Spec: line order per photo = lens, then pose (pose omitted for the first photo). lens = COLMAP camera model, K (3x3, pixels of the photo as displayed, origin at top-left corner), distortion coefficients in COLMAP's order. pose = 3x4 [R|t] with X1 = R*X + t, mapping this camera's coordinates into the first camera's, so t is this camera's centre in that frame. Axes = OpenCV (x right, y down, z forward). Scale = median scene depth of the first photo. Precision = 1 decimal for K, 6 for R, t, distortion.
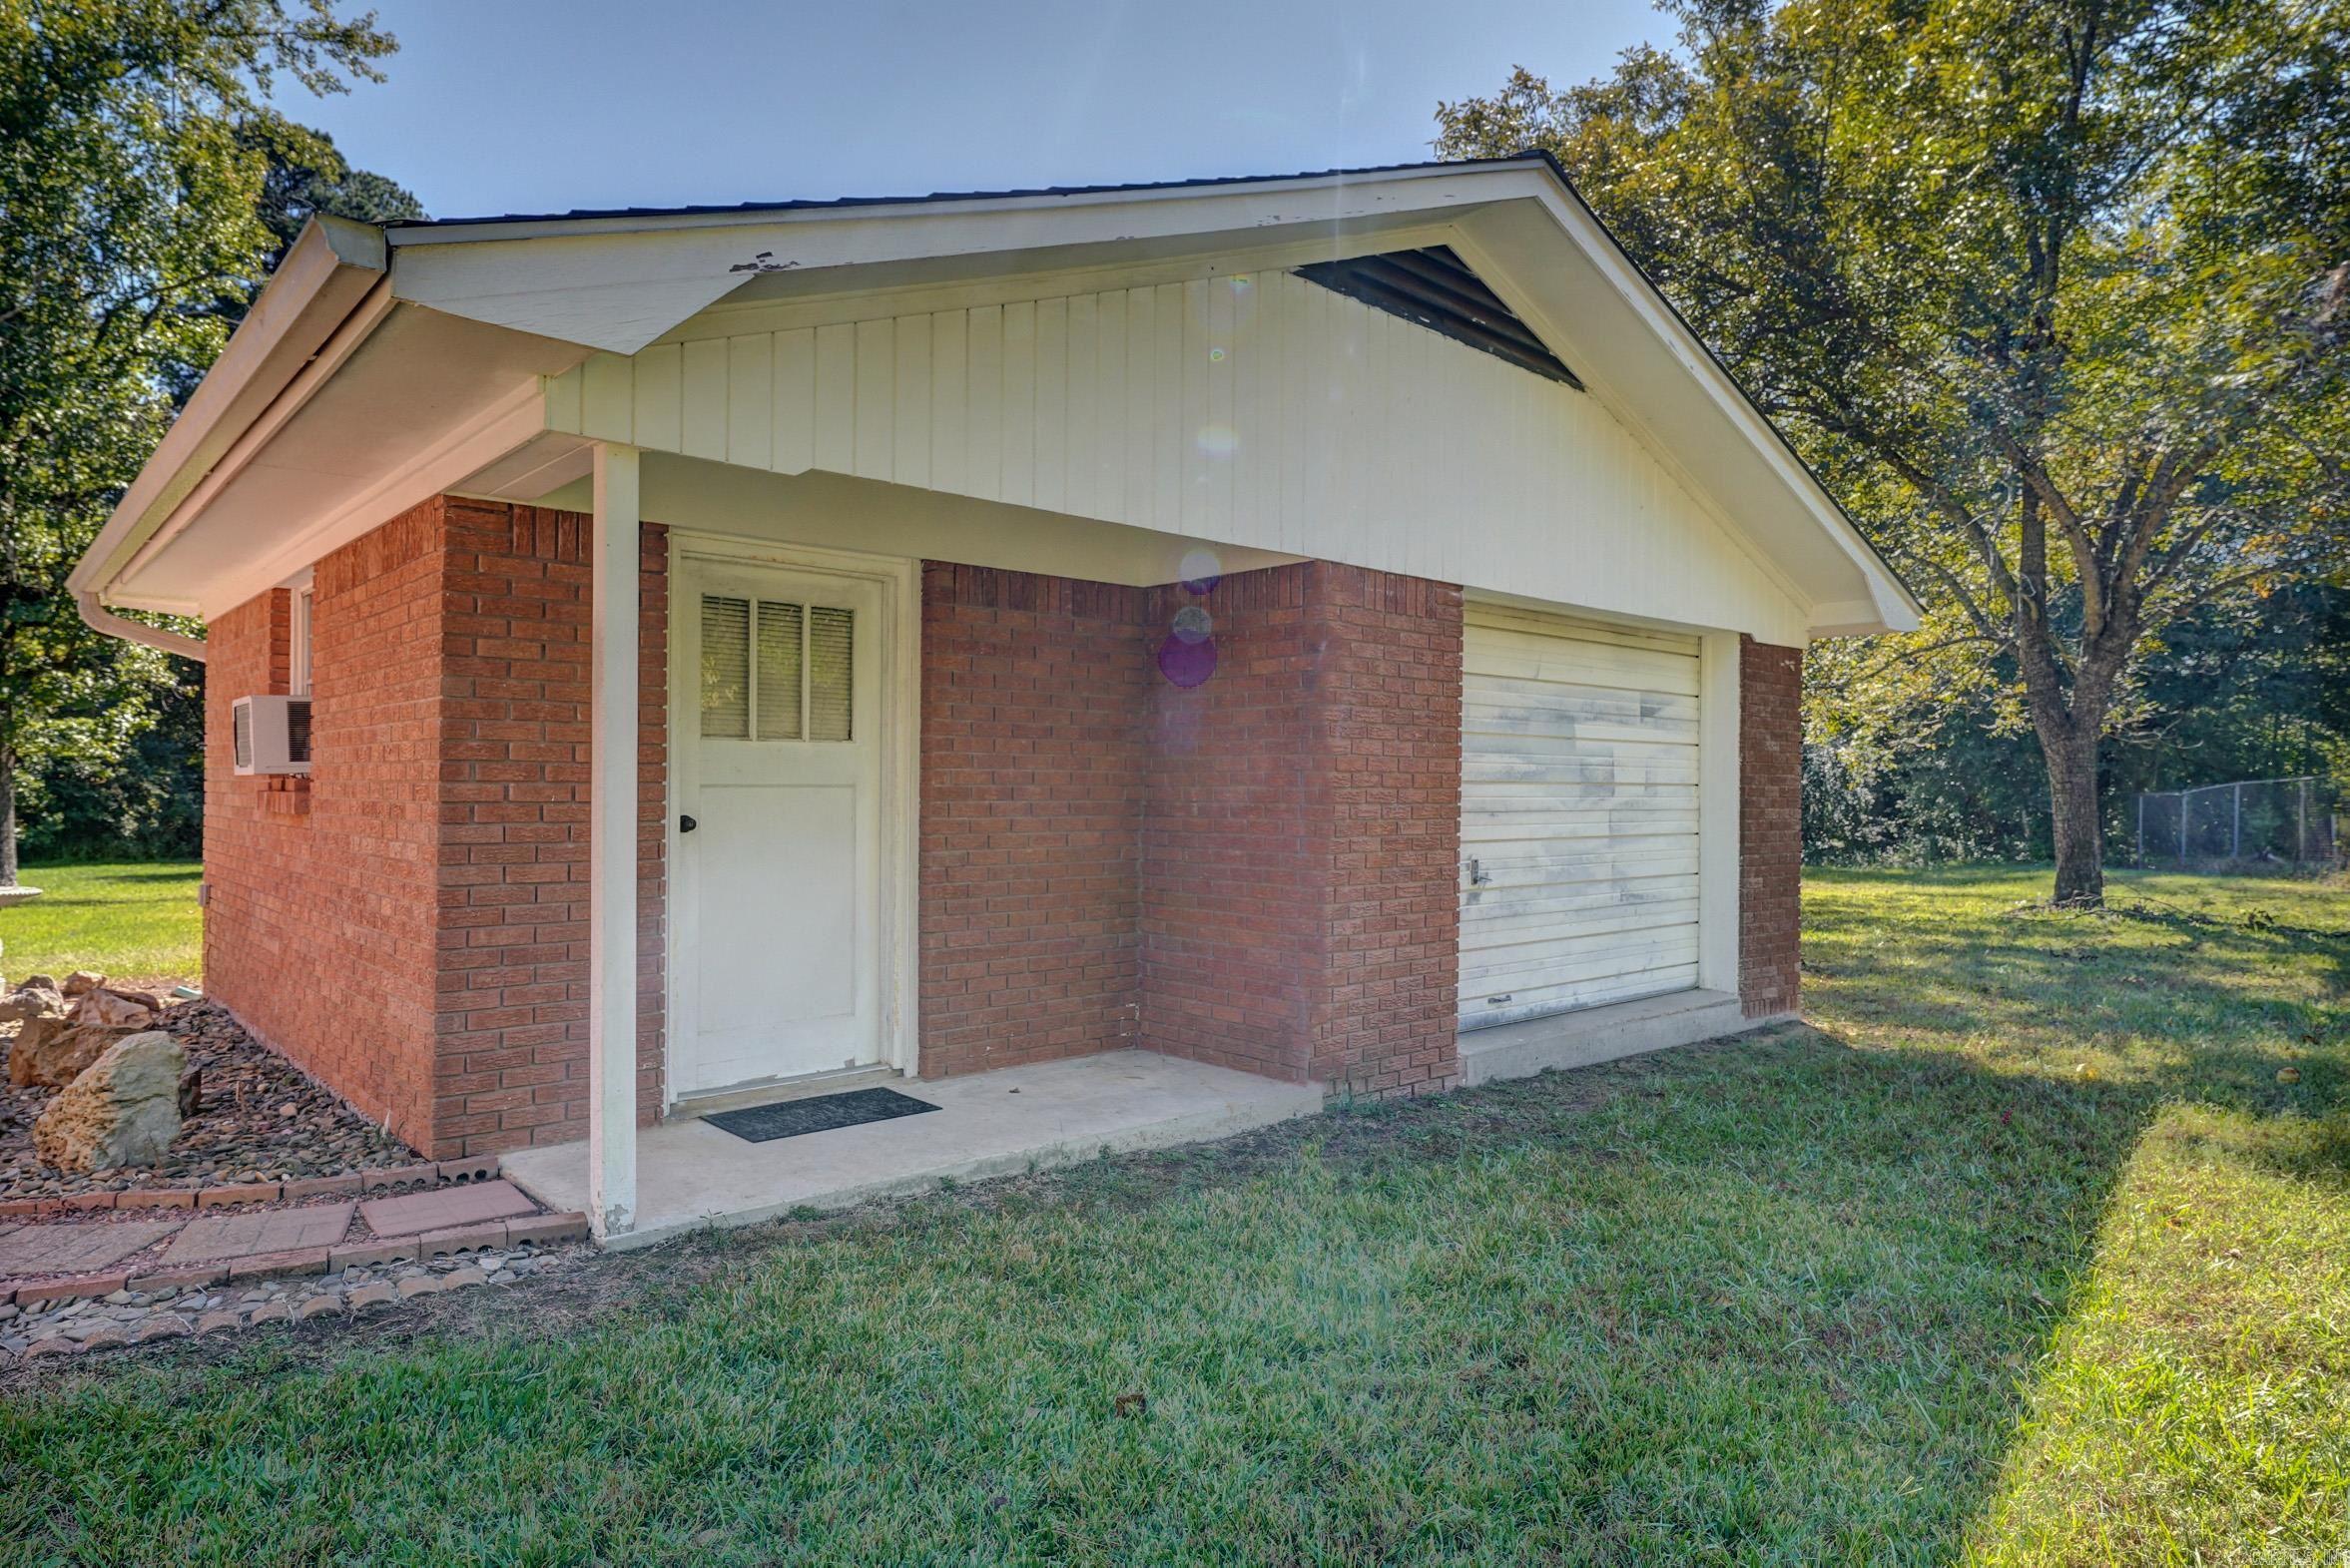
lens RADIAL K [[1370.8, 0, 1176.0], [0, 1370.8, 785.9], [0, 0, 1]] dist [-0.000168, 0.000030]
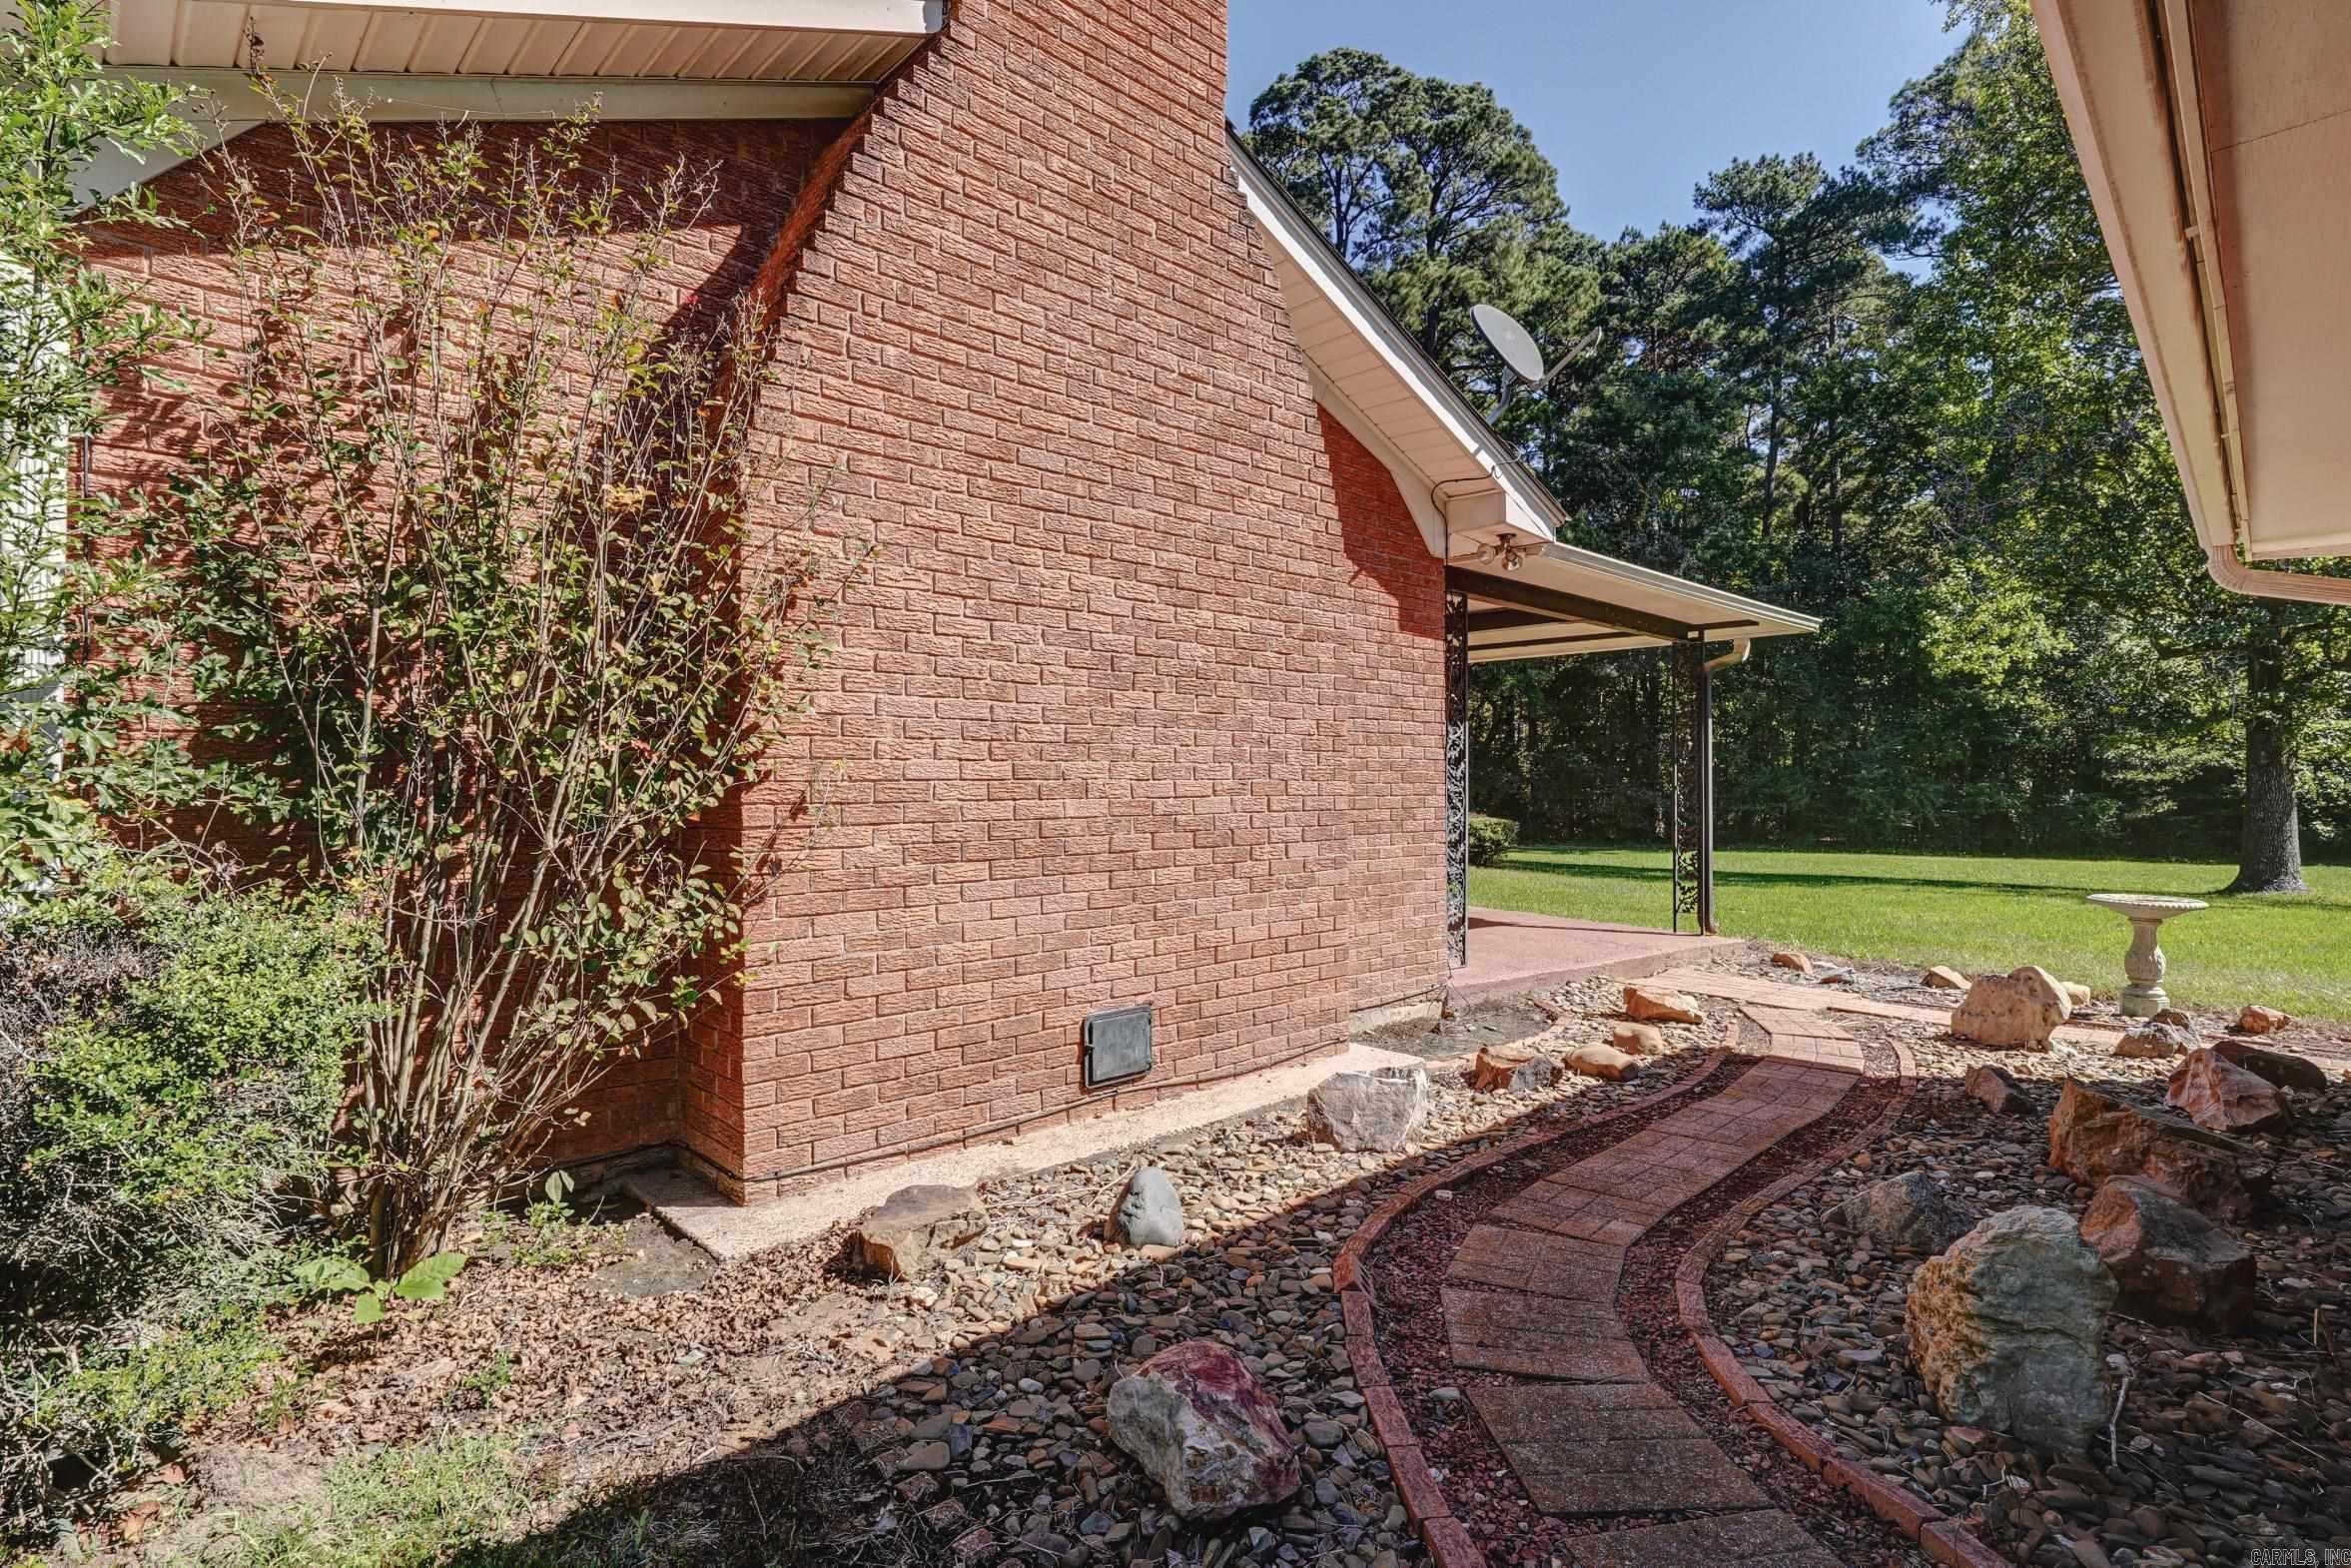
lens RADIAL K [[1114.7, 0, 1176.2], [0, 1114.7, 782.6], [0, 0, 1]] dist [-0.000695, -0.000048]
pose [[0.054391, -0.009070, -0.998478, -0.055676], [0.005373, 0.999947, -0.008791, -0.000316], [0.998505, -0.004887, 0.054437, 0.114443]]
